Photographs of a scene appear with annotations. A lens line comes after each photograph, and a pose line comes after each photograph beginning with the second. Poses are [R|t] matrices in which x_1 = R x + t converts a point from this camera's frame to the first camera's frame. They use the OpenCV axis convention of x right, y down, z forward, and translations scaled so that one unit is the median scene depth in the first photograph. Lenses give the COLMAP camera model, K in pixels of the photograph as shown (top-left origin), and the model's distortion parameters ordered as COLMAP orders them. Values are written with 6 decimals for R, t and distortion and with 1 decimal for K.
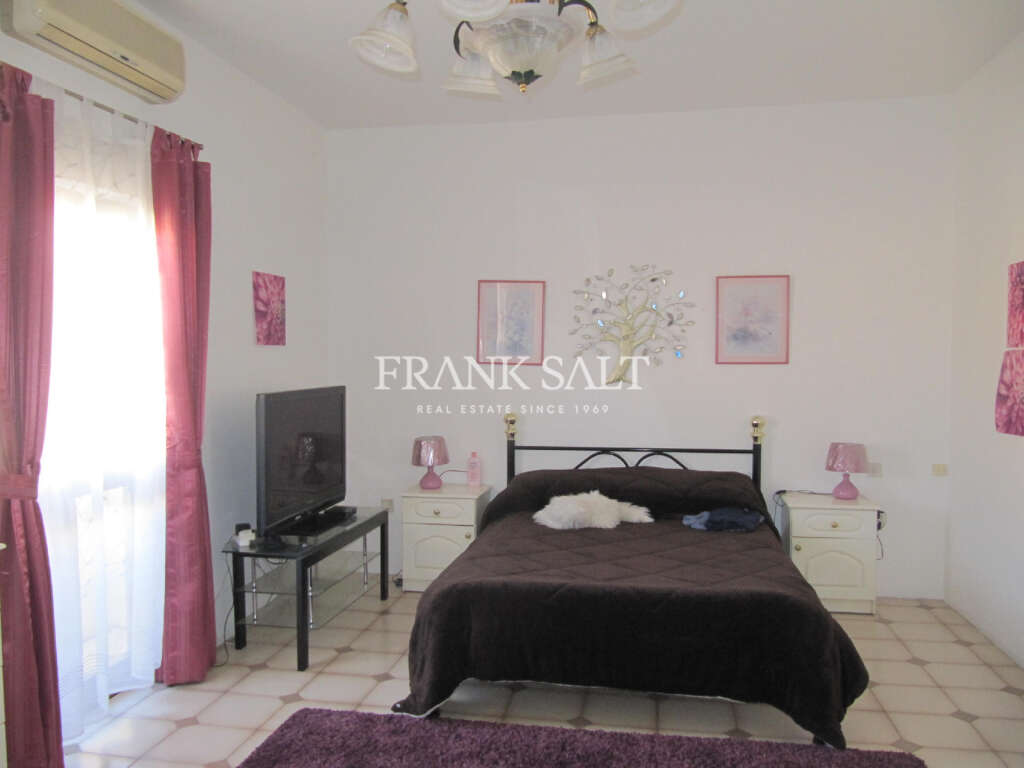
lens RADIAL K [[837.5, 0, 507.2], [0, 837.5, 380.1], [0, 0, 1]] dist [-0.058871, 0.021092]
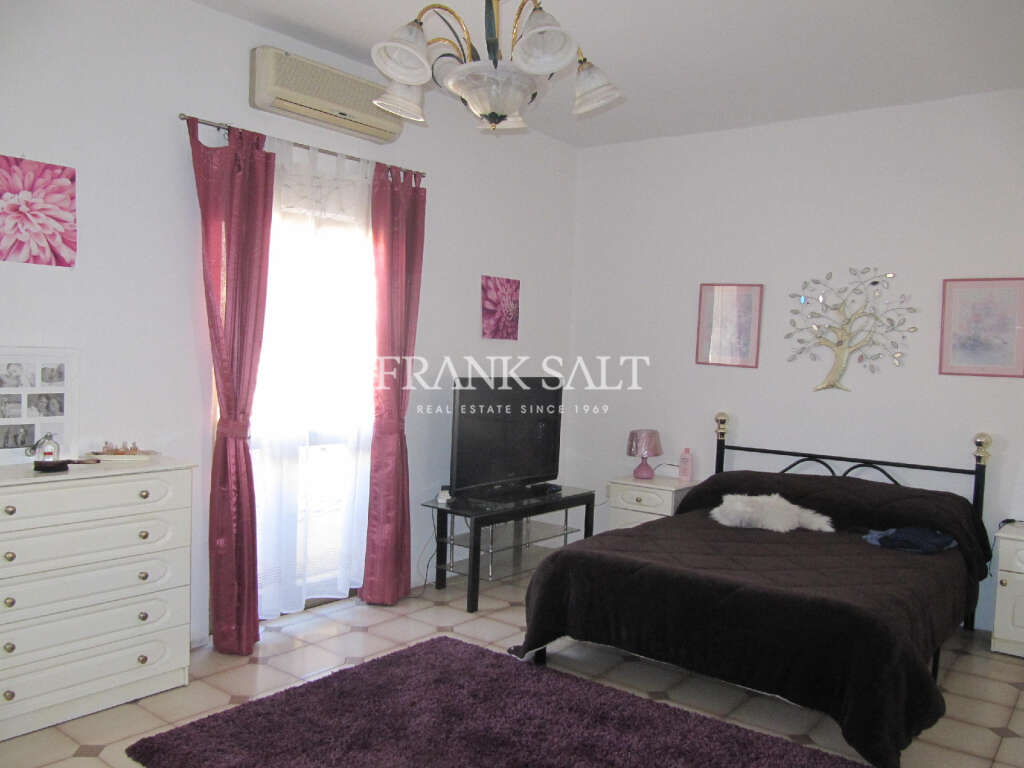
lens RADIAL K [[837.5, 0, 507.2], [0, 837.5, 380.1], [0, 0, 1]] dist [-0.058871, 0.021092]
pose [[0.887896, 0.050703, -0.457241, 0.269040], [-0.052485, 0.998583, 0.008815, 0.004568], [0.457040, 0.016172, 0.889299, -0.034204]]
